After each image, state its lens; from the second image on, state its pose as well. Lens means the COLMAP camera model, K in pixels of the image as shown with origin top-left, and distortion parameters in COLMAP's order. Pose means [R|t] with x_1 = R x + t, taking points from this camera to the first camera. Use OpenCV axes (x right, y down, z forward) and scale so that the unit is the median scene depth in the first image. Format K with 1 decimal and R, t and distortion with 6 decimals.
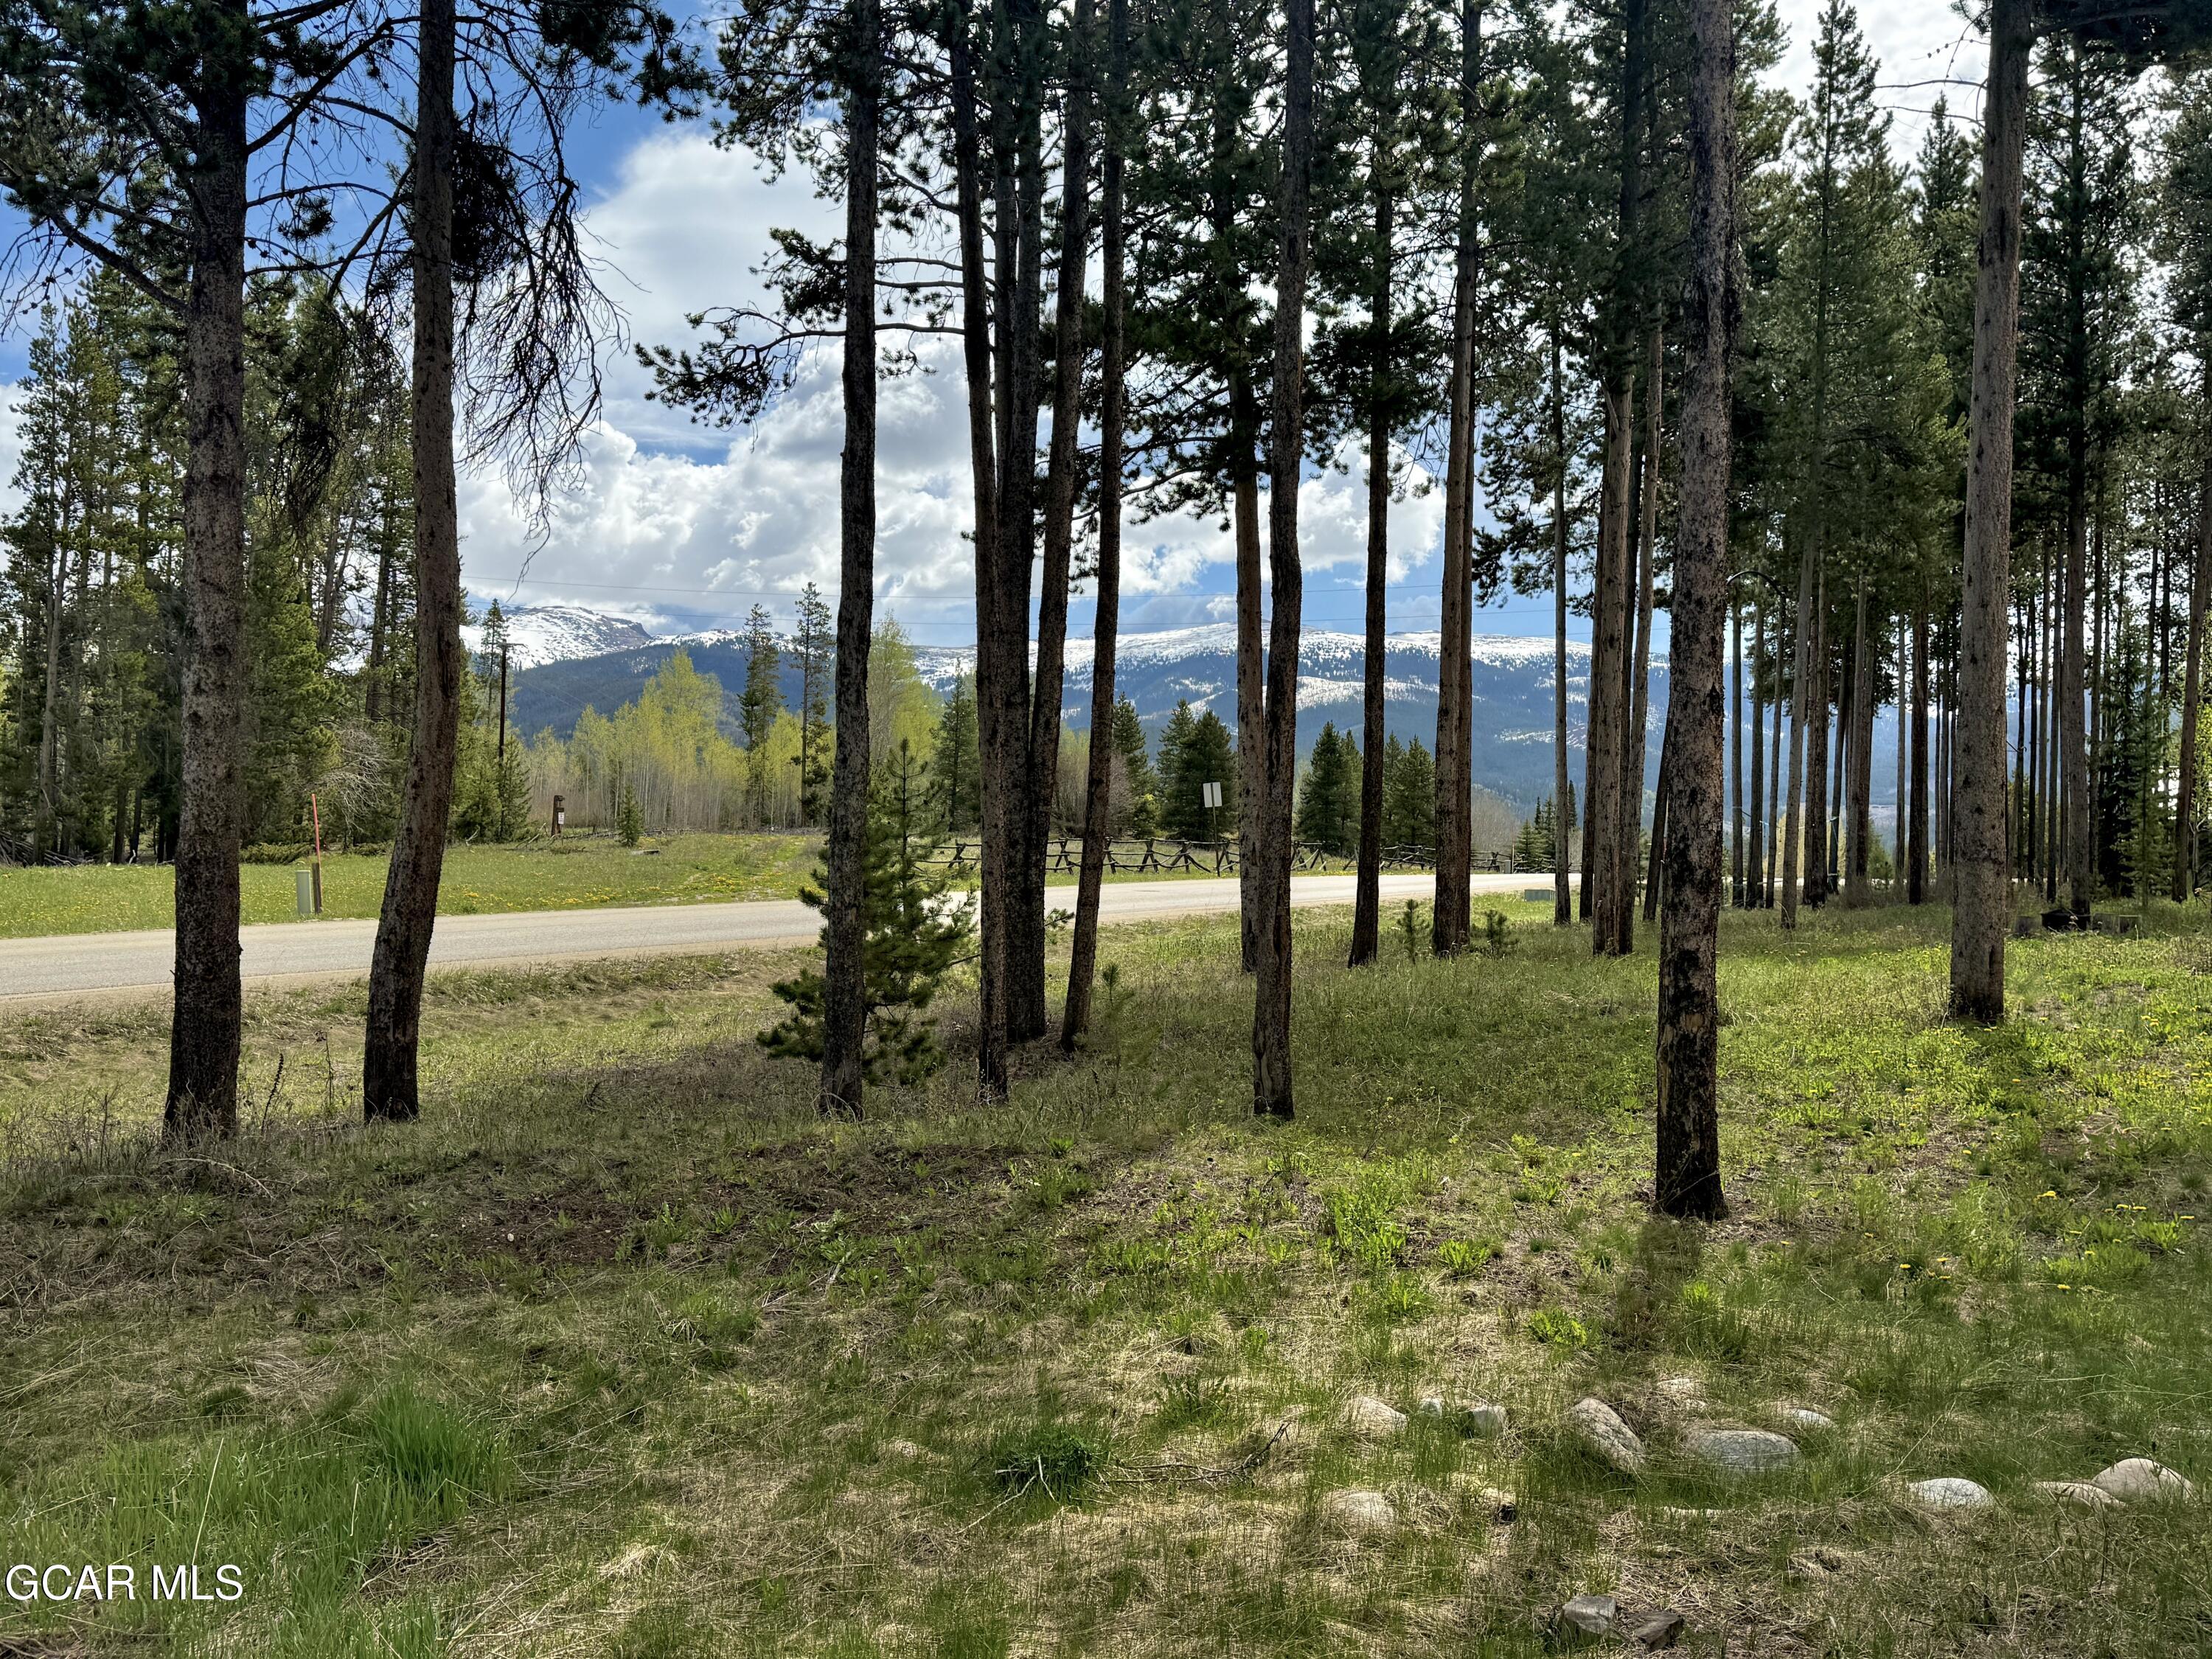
lens RADIAL K [[1935.5, 0, 1106.0], [0, 1935.5, 829.5], [0, 0, 1]] dist [0.001720, 0.000486]
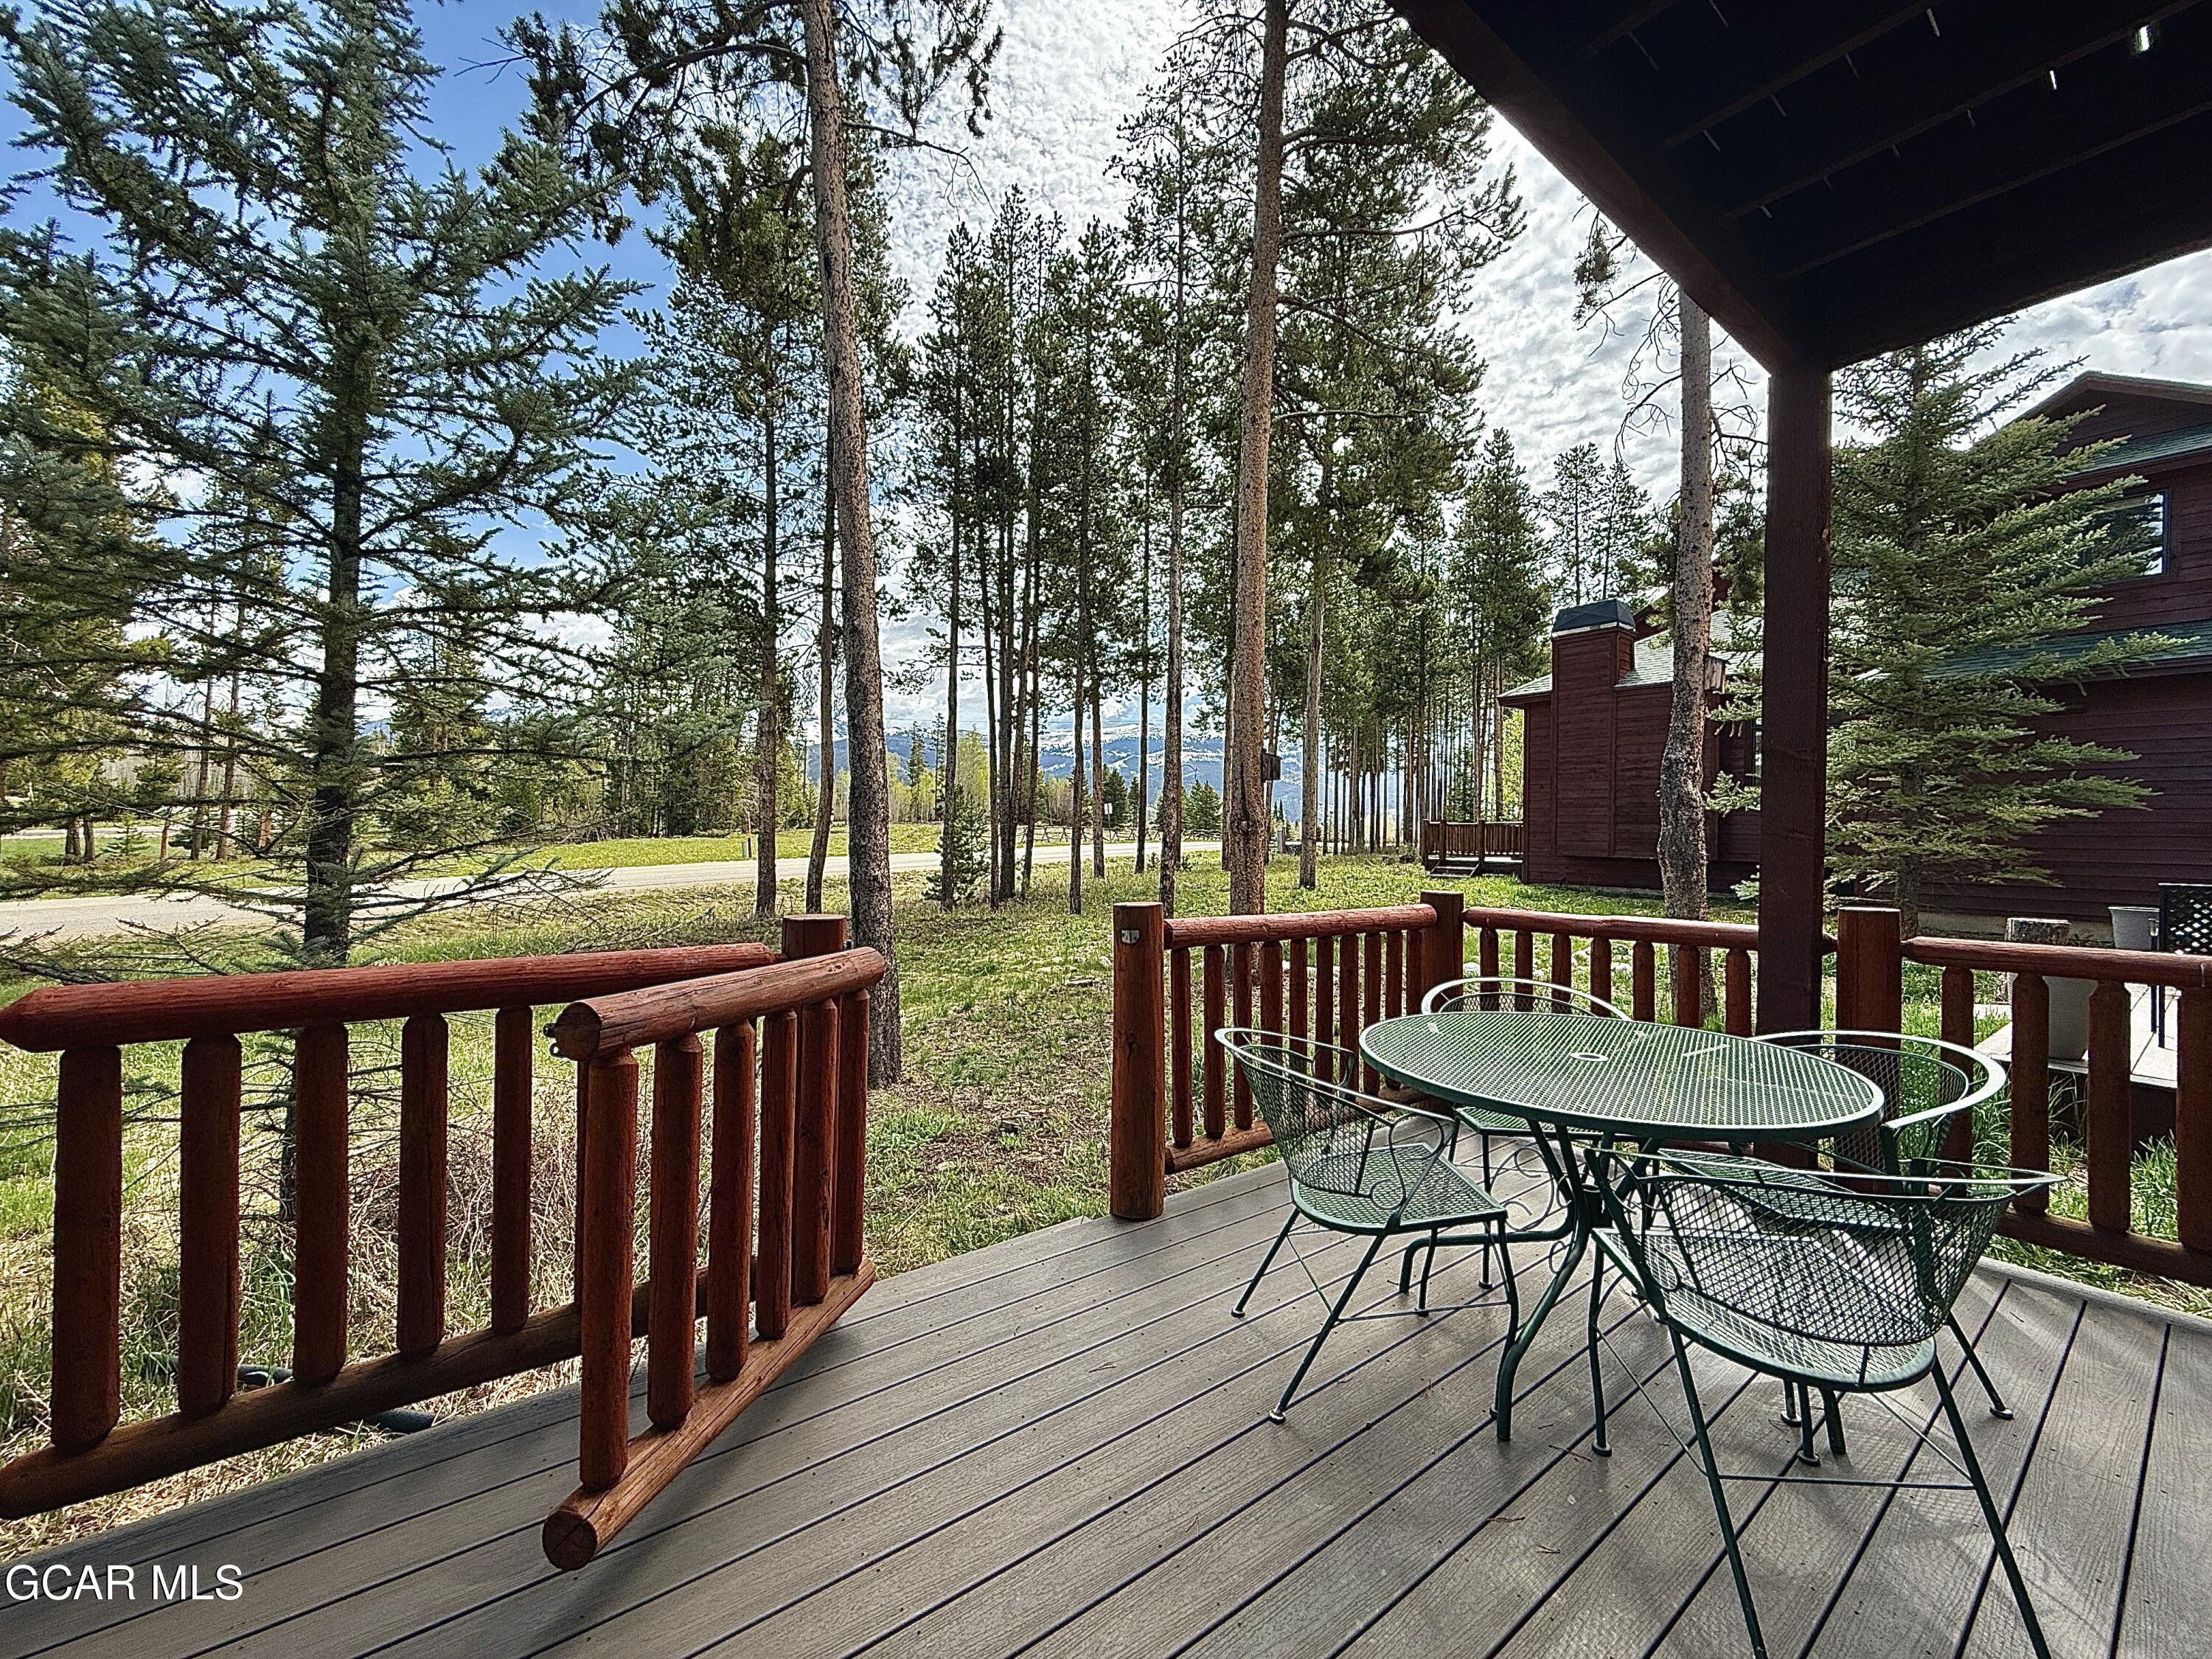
lens RADIAL K [[886.6, 0, 1106.0], [0, 886.6, 829.5], [0, 0, 1]] dist [-0.000058, -0.000002]
pose [[0.998387, 0.005923, 0.056462, 0.036044], [-0.005921, 0.999982, -0.000199, -0.000879], [-0.056462, -0.000135, 0.998405, -0.405840]]
